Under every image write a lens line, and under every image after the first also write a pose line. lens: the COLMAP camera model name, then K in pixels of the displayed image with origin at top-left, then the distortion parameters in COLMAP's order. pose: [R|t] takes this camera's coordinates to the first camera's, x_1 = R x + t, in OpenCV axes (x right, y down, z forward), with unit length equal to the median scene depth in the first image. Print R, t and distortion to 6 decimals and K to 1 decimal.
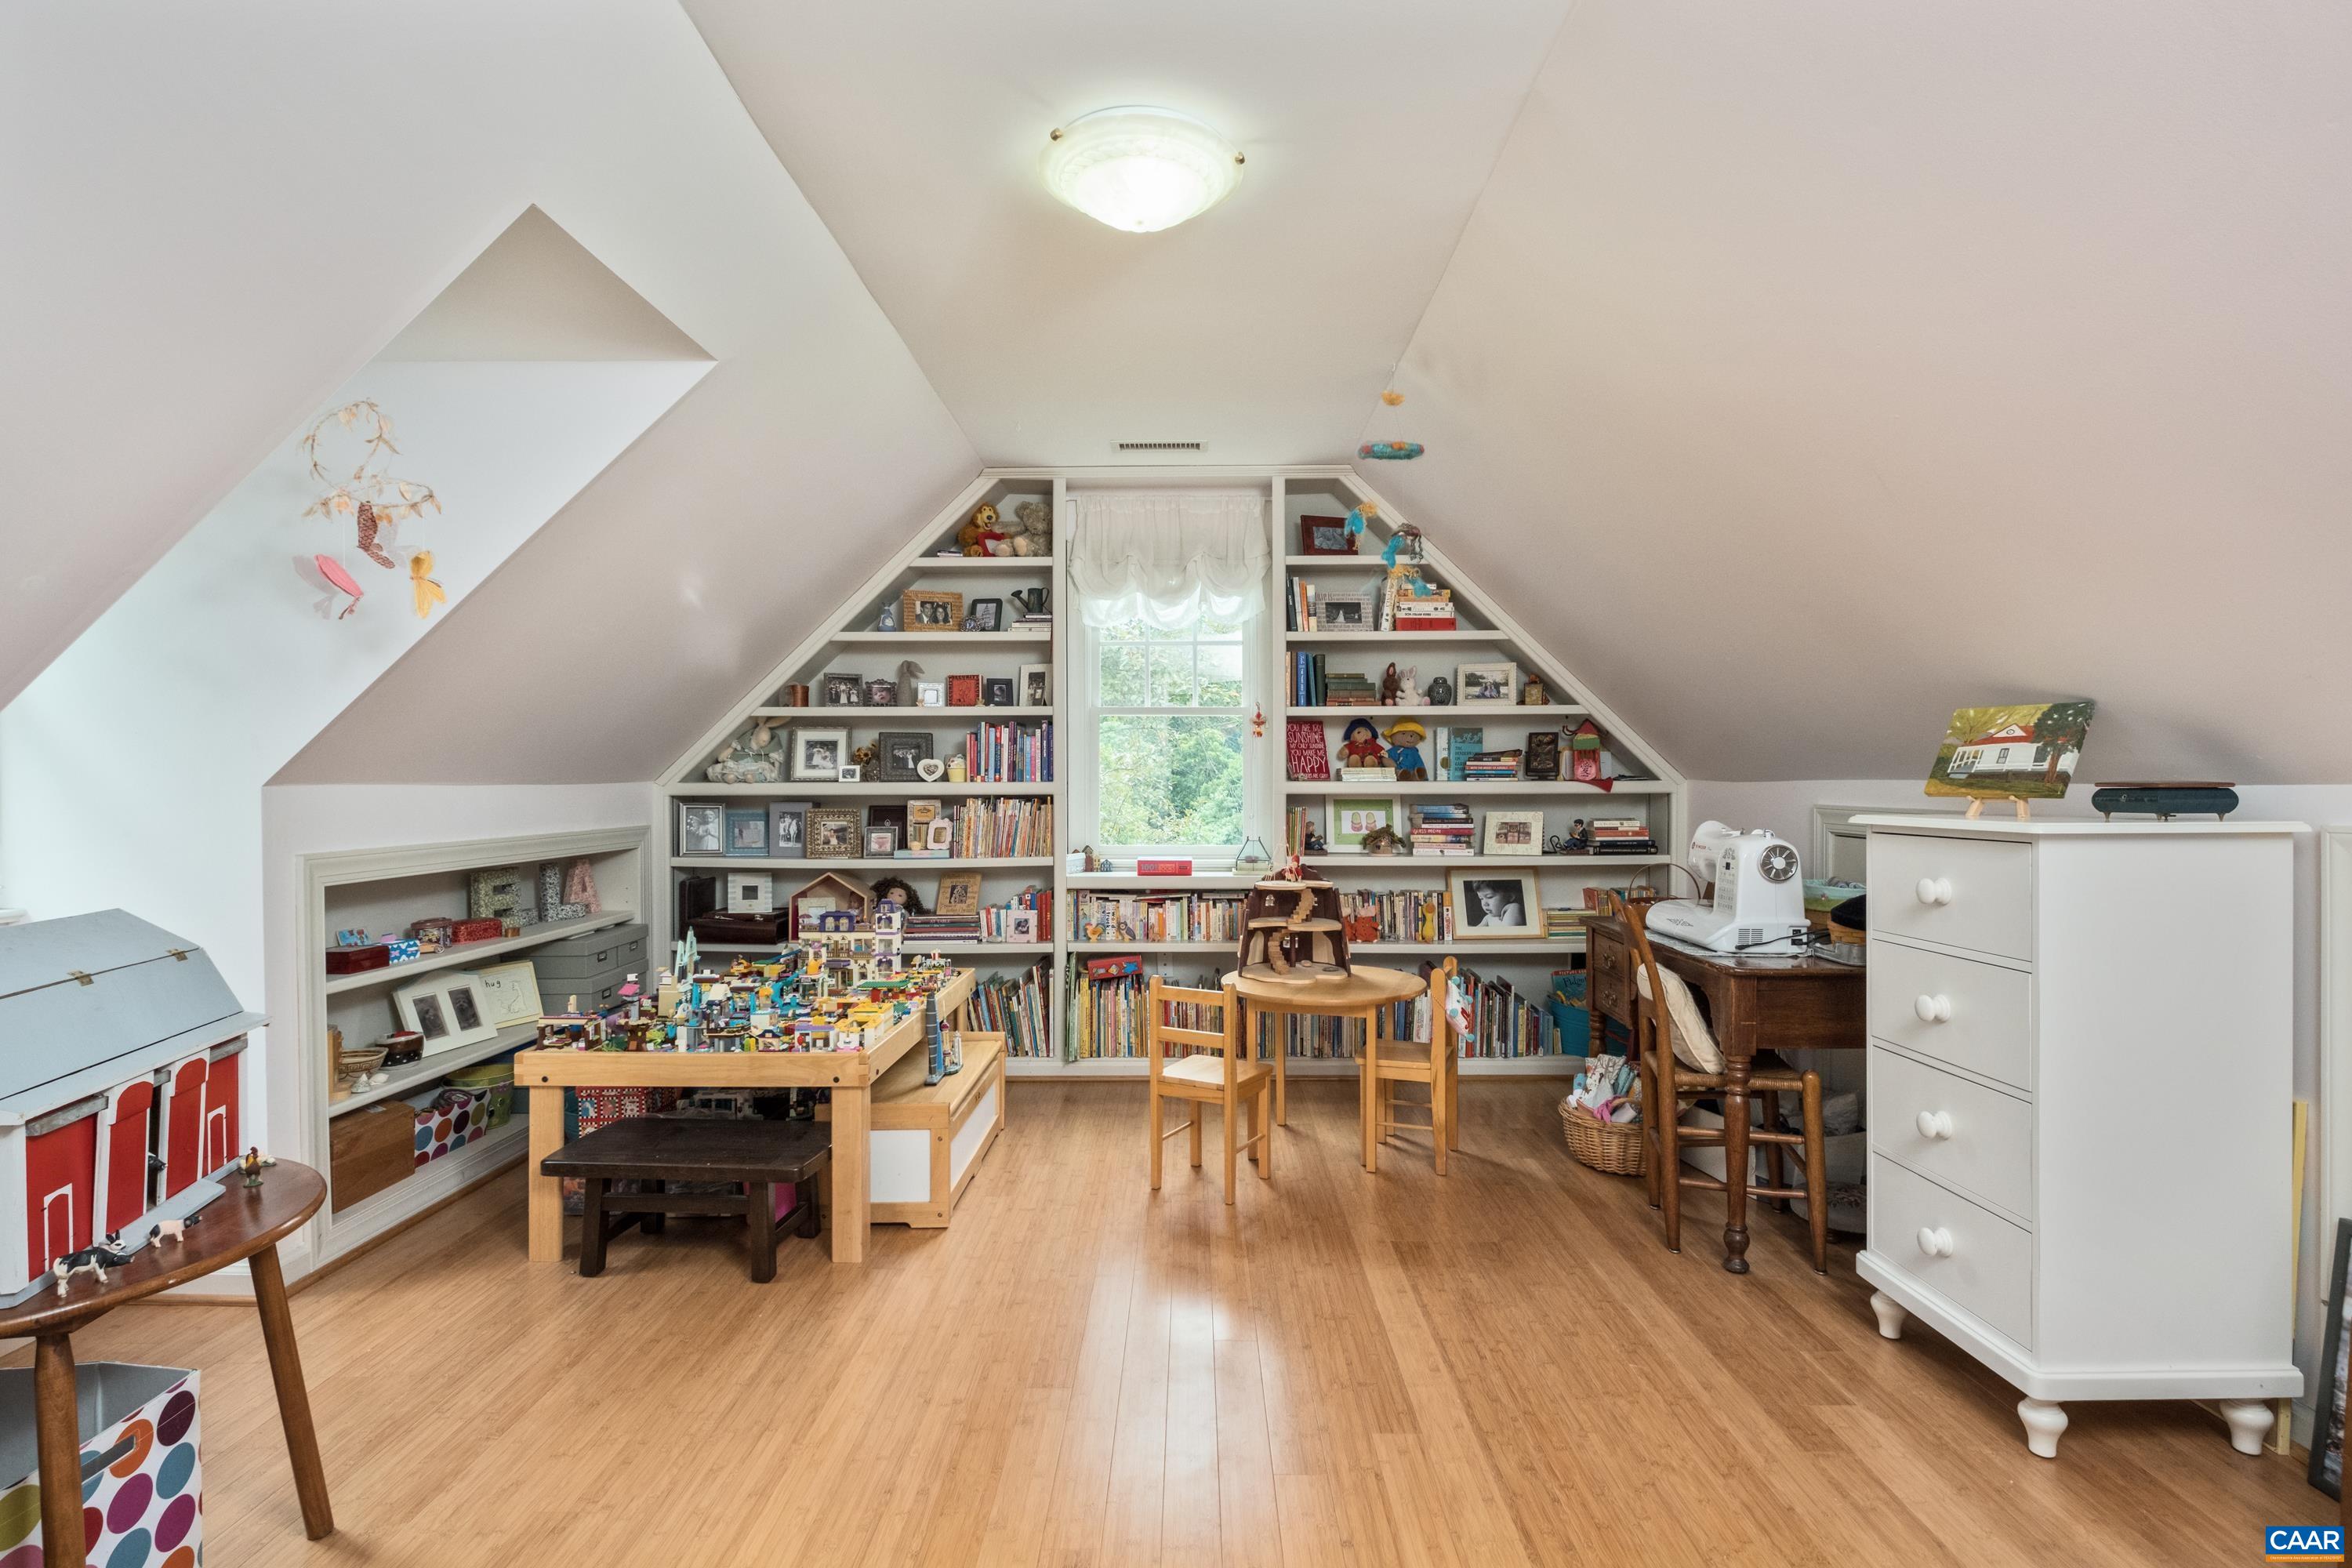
lens RADIAL K [[1168.6, 0, 1176.0], [0, 1168.6, 784.0], [0, 0, 1]] dist [0.017725, -0.000426]
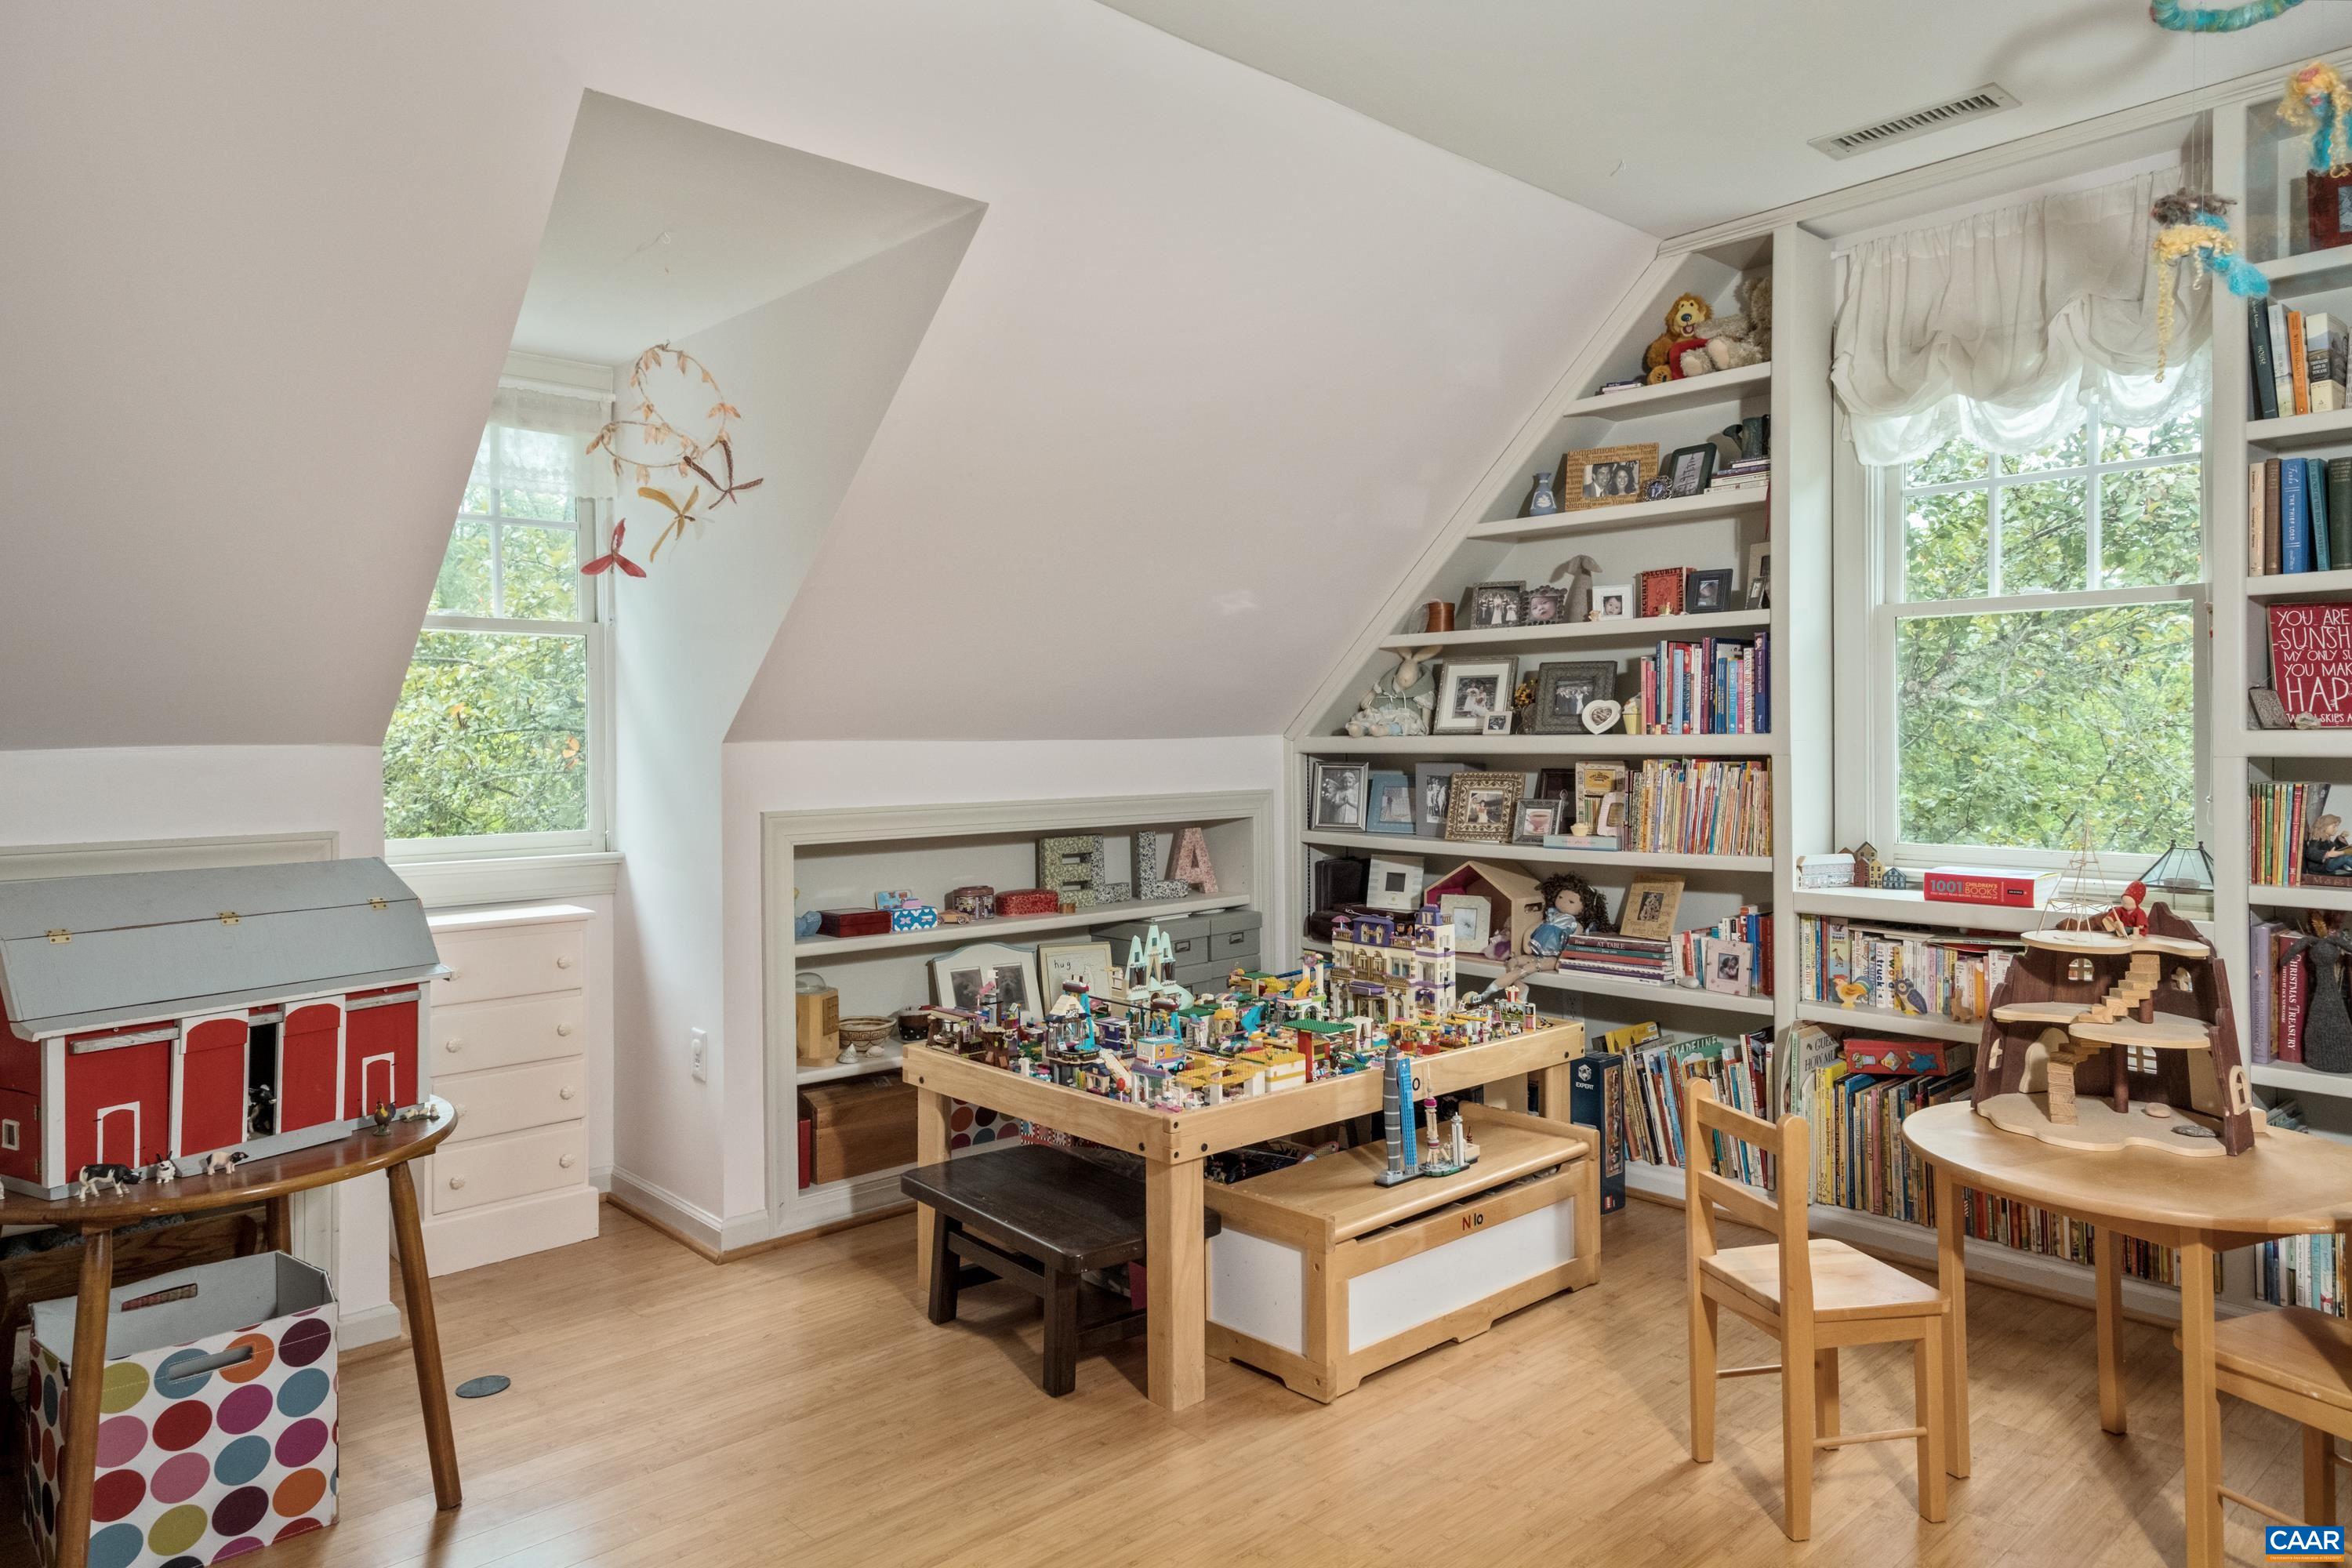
lens RADIAL K [[1520.5, 0, 1173.1], [0, 1520.5, 742.4], [0, 0, 1]] dist [0.051783, 0.000391]
pose [[0.684526, -0.000099, -0.728988, 0.258800], [0.003010, 0.999992, 0.002690, -0.000305], [0.728982, -0.004036, 0.684521, 0.230238]]
